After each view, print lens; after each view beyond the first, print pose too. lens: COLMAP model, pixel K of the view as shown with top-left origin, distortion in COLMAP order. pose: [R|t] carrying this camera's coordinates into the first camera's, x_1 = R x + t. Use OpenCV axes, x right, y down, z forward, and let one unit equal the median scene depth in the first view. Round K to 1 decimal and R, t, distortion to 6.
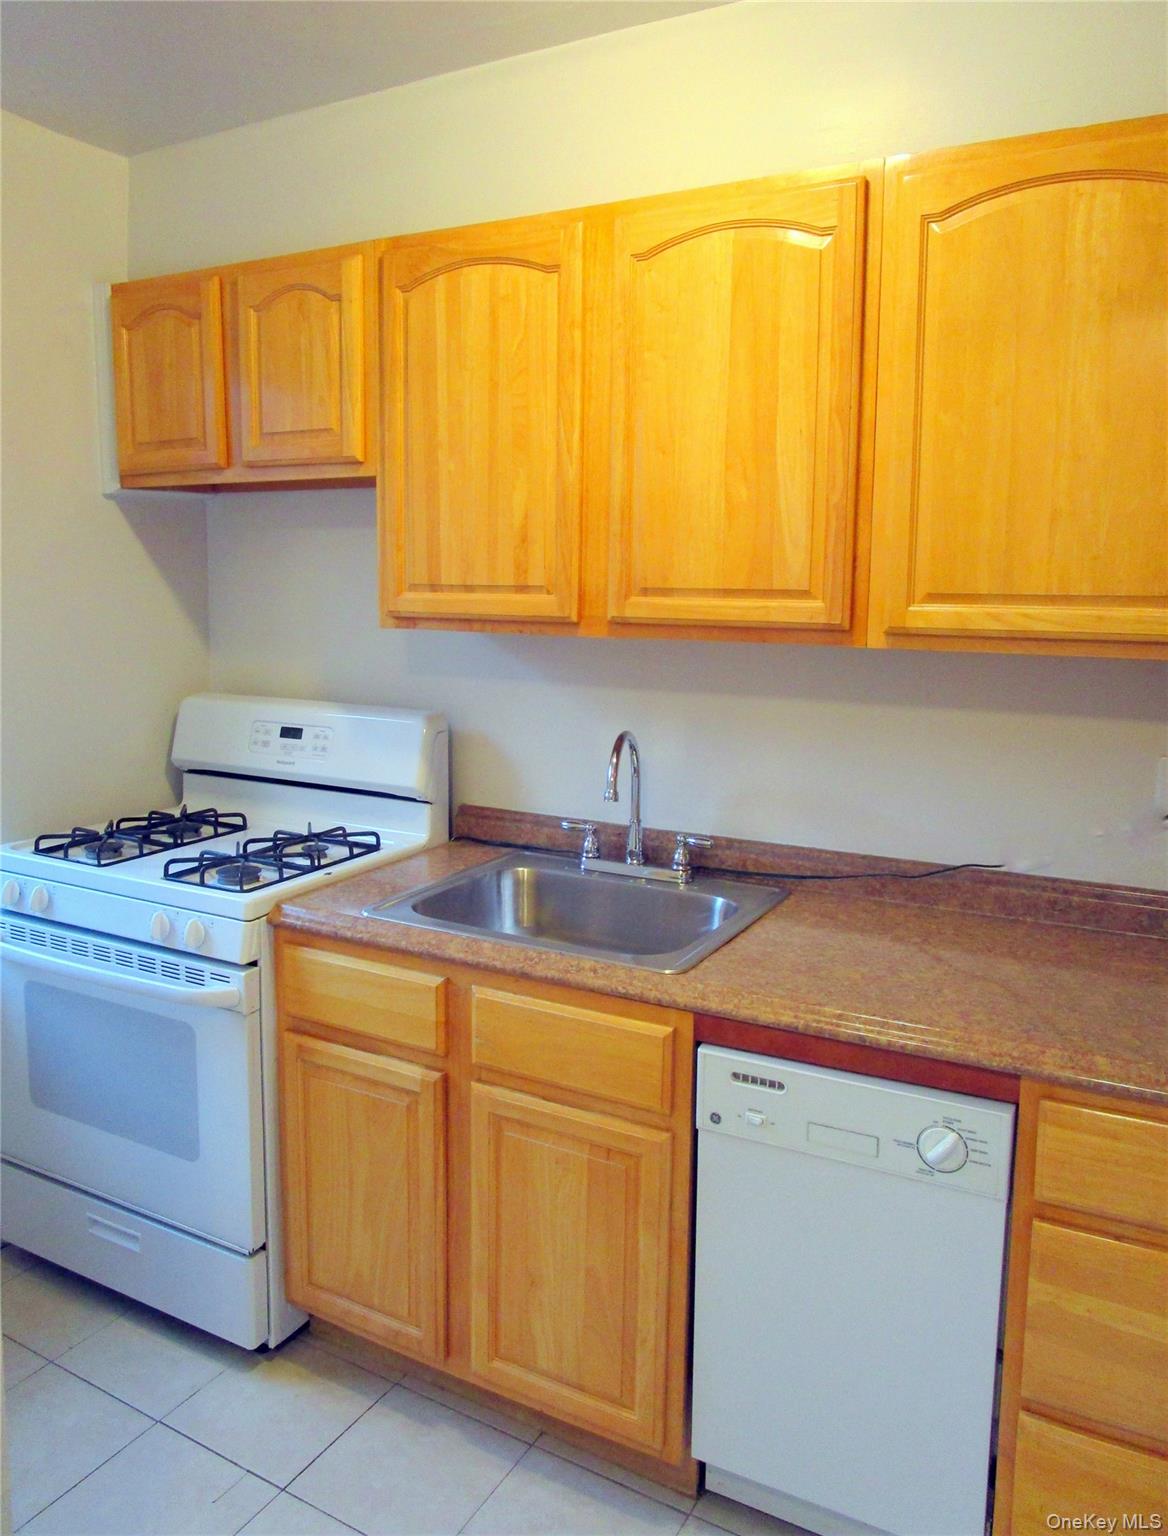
lens RADIAL K [[1182.5, 0, 580.4], [0, 1182.5, 728.8], [0, 0, 1]] dist [-0.012260, 0.000508]
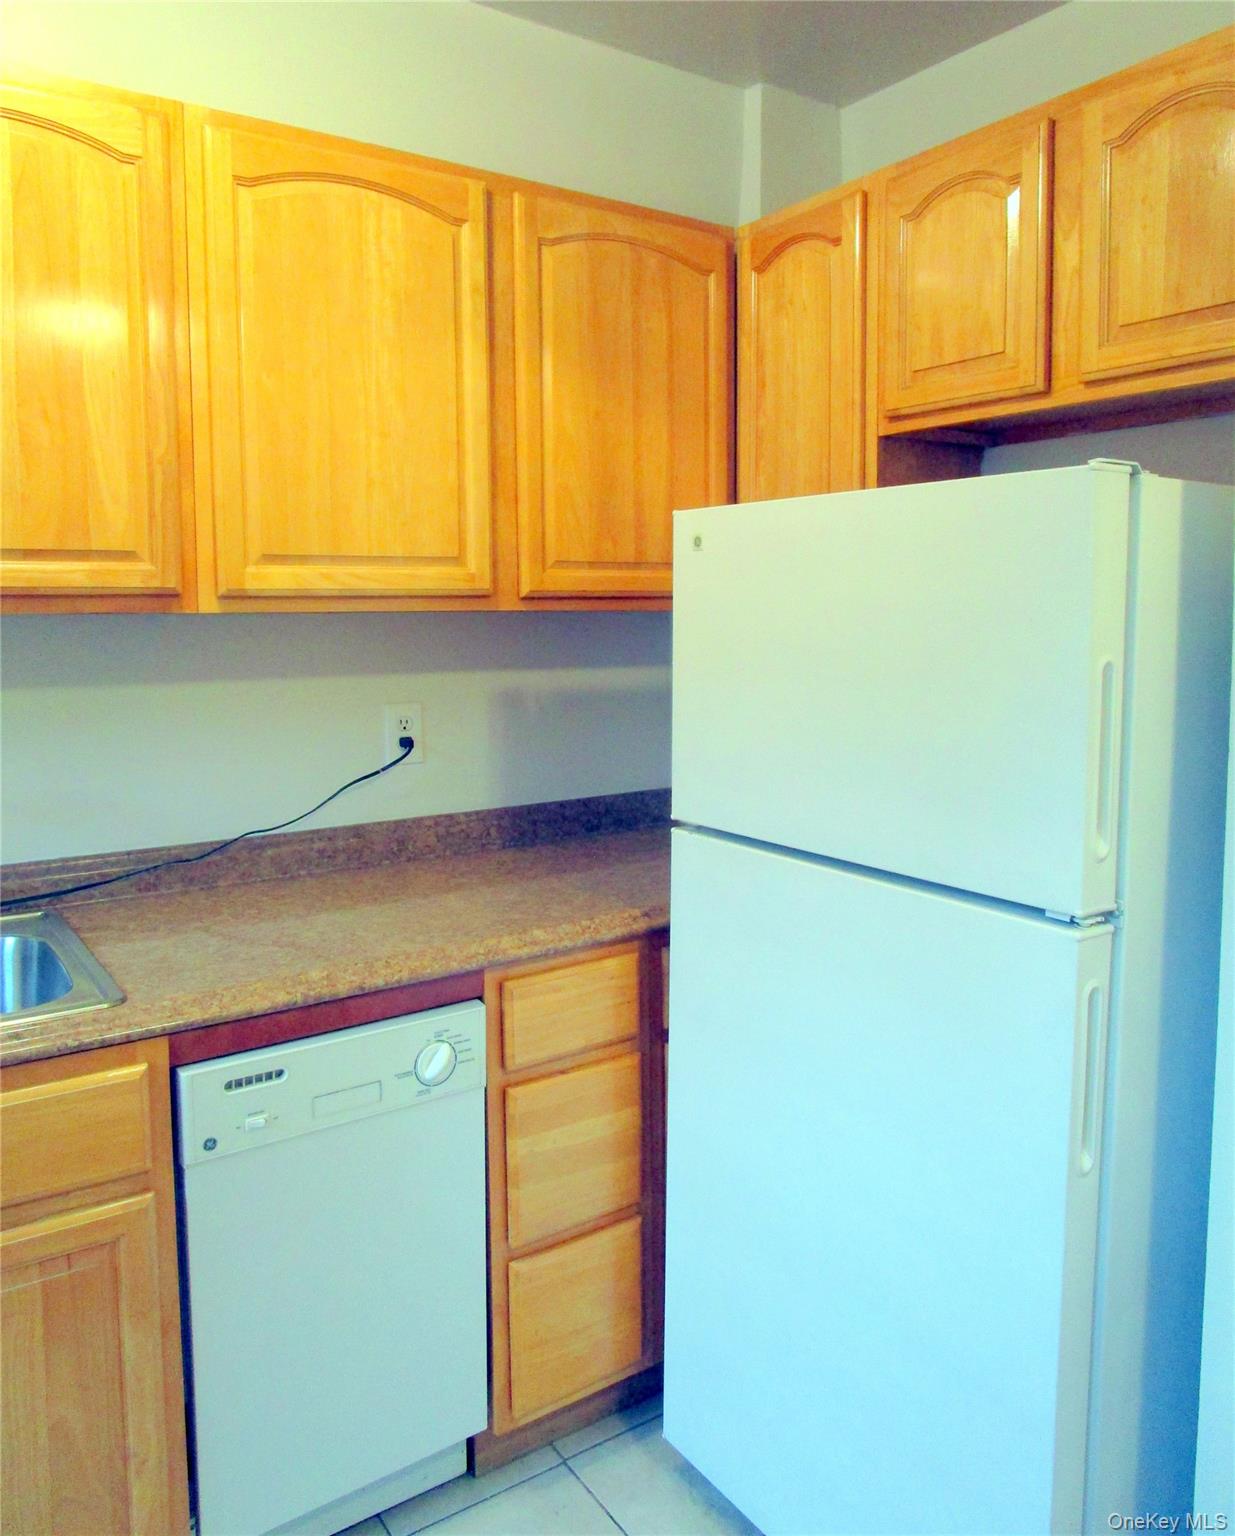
lens RADIAL K [[1184.8, 0, 618.0], [0, 1184.8, 714.0], [0, 0, 1]] dist [-0.008626, -0.001737]
pose [[0.442643, -0.091107, 0.892057, -0.411409], [0.128909, 0.990957, 0.037242, 0.017462], [-0.887383, 0.098509, 0.450385, 0.252568]]
